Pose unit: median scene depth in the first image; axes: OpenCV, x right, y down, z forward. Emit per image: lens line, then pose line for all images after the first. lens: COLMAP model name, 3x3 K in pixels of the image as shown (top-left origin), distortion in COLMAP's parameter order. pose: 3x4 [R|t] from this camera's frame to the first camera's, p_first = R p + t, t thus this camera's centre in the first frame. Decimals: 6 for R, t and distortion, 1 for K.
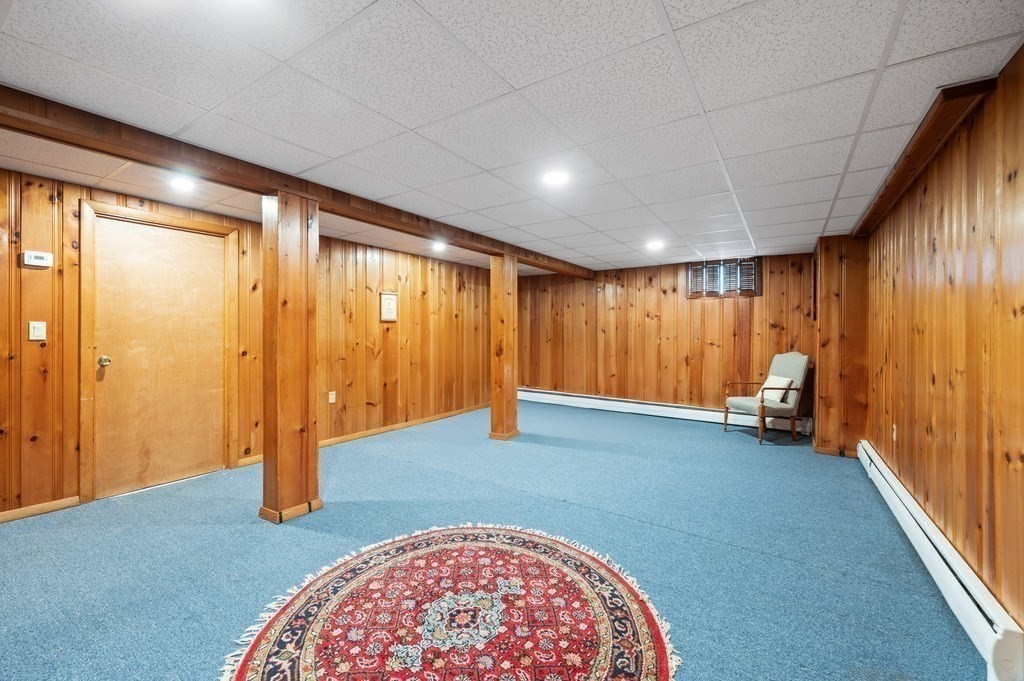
lens RADIAL K [[410.0, 0, 516.7], [0, 410.0, 334.5], [0, 0, 1]] dist [0.000287, 0.000055]
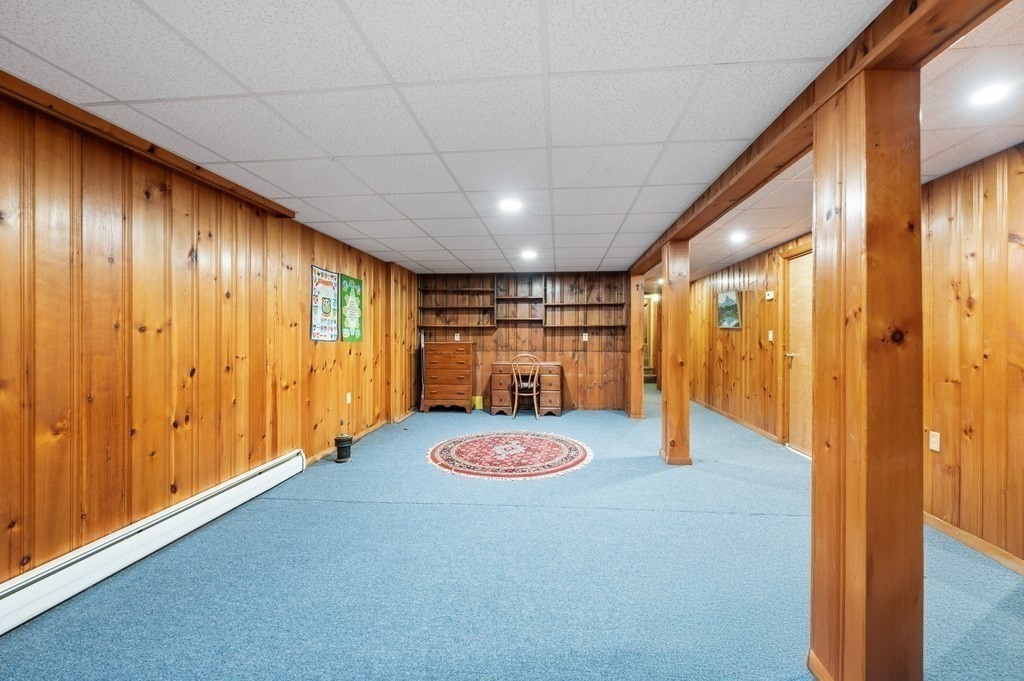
lens RADIAL K [[410.0, 0, 515.7], [0, 410.0, 339.2], [0, 0, 1]] dist [0.000287, 0.000055]
pose [[-0.886278, -0.004384, -0.463133, 0.811900], [-0.007631, 0.999958, 0.005139, 0.004800], [0.463091, 0.008089, -0.886274, 2.633145]]
